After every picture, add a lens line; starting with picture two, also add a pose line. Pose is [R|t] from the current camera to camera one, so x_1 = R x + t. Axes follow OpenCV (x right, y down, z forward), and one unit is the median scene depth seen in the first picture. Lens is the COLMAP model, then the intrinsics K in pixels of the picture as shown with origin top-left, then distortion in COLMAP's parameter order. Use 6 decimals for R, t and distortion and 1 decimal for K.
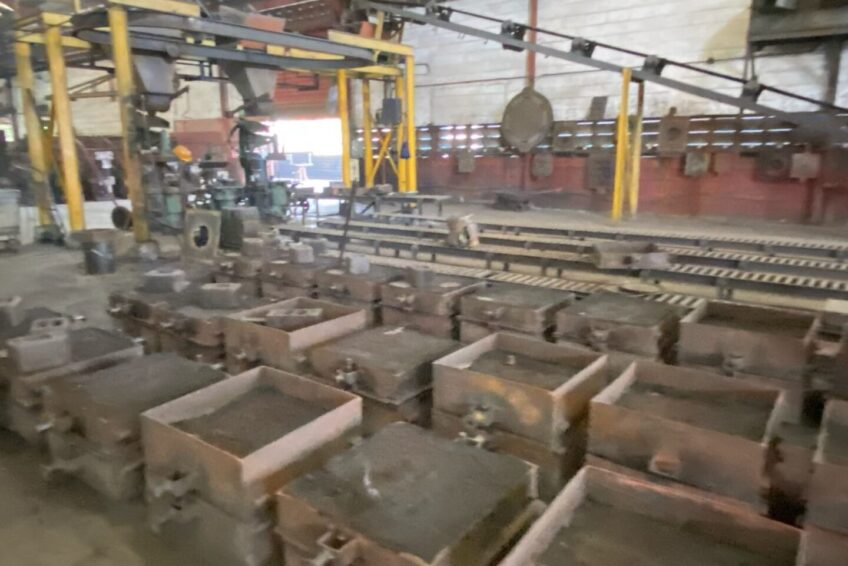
lens RADIAL K [[607.0, 0, 424.0], [0, 607.0, 283.0], [0, 0, 1]] dist [0.088355, -0.116334]
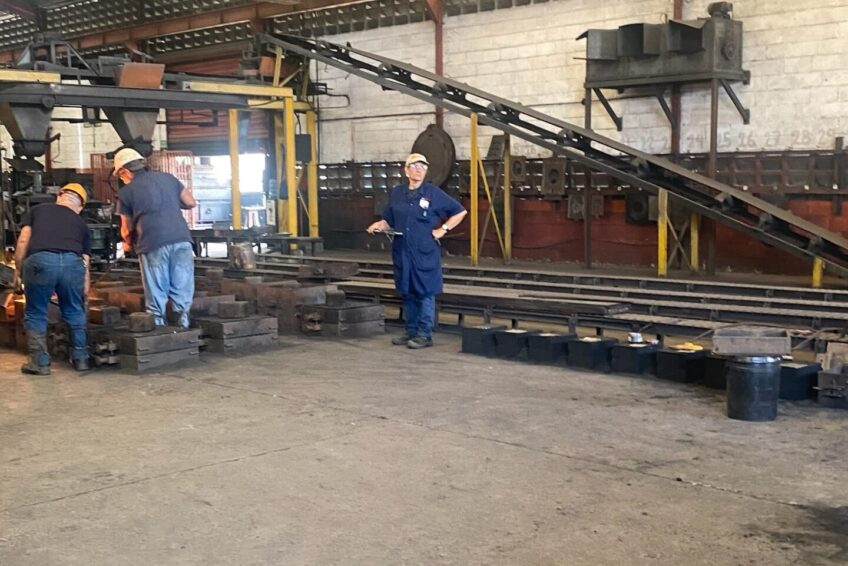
lens RADIAL K [[1136.4, 0, 424.0], [0, 1136.4, 283.0], [0, 0, 1]] dist [0.220506, -0.703722]
pose [[0.988426, 0.013827, -0.151075, 0.652649], [-0.033202, 0.991412, -0.126491, 0.206369], [0.148028, 0.130043, 0.980396, -1.004095]]
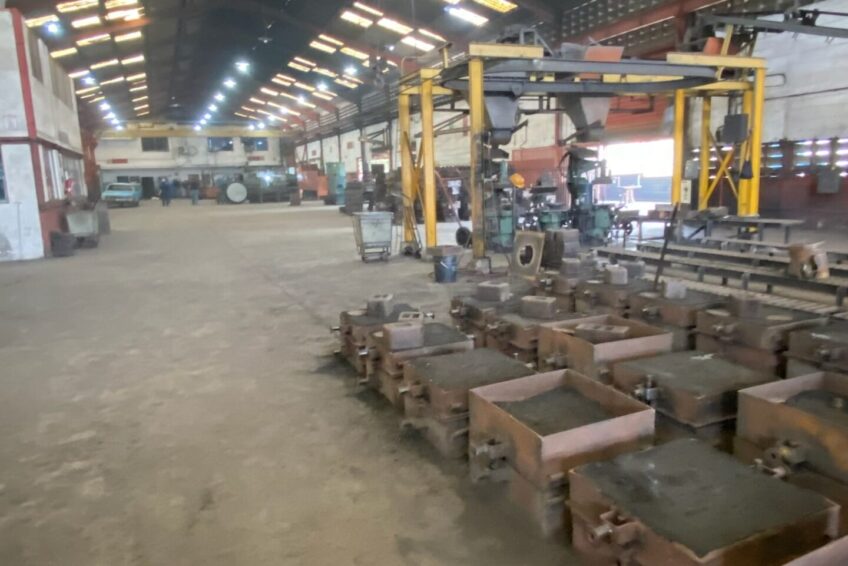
lens RADIAL K [[607.0, 0, 424.0], [0, 607.0, 283.0], [0, 0, 1]] dist [0.088355, -0.116334]
pose [[0.869283, 0.065487, -0.489958, 0.017068], [-0.082739, 0.996478, -0.013607, 0.004495], [0.487341, 0.052367, 0.871640, -0.043760]]
